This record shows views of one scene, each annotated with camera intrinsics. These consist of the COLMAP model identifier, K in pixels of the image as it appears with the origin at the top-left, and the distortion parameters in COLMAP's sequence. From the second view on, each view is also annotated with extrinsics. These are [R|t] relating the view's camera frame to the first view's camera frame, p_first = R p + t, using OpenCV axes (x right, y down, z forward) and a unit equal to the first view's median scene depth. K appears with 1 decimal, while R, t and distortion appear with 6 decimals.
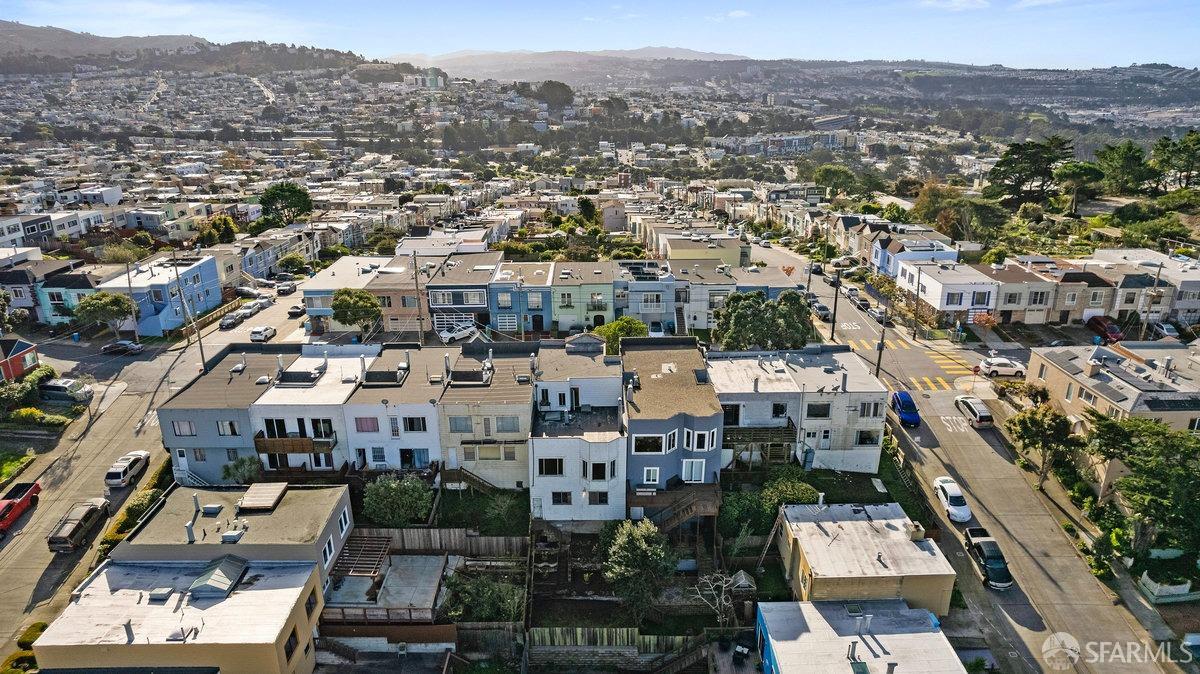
lens RADIAL K [[772.2, 0, 600.0], [0, 772.2, 337.0], [0, 0, 1]] dist [-0.076464, 0.070293]
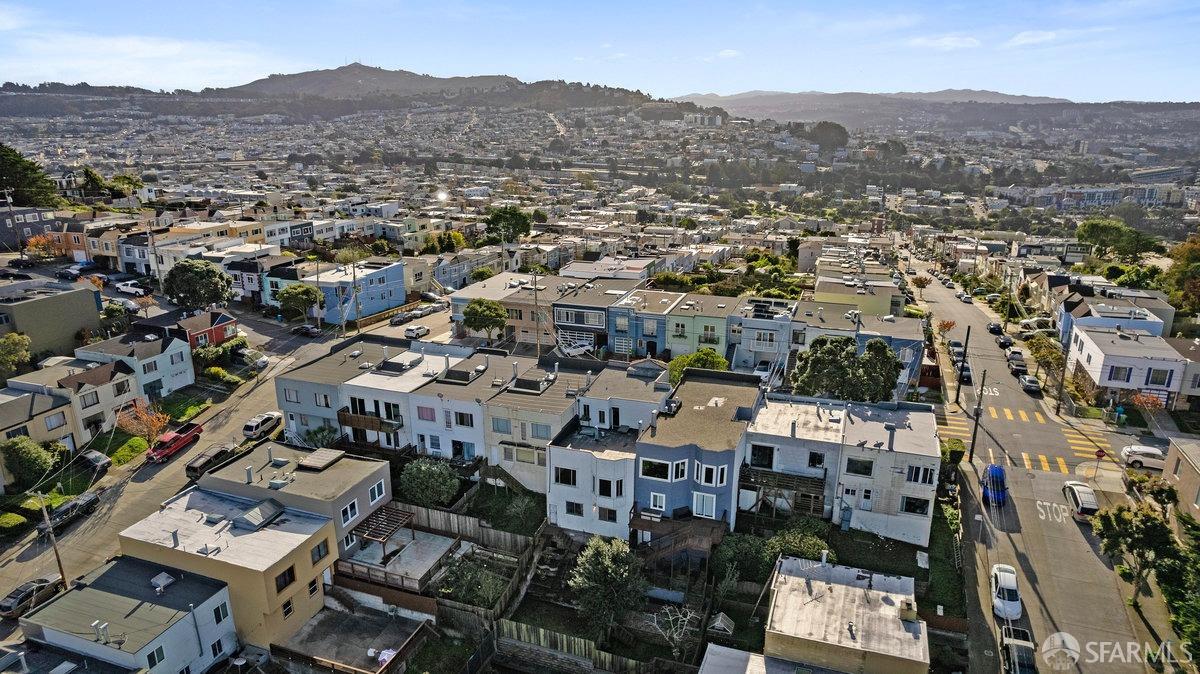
lens RADIAL K [[772.2, 0, 600.0], [0, 772.2, 337.0], [0, 0, 1]] dist [-0.076464, 0.070293]
pose [[0.937620, 0.103655, -0.331851, 0.257829], [-0.119338, 0.992482, -0.027176, 0.002096], [0.326539, 0.065083, 0.942940, 0.009263]]
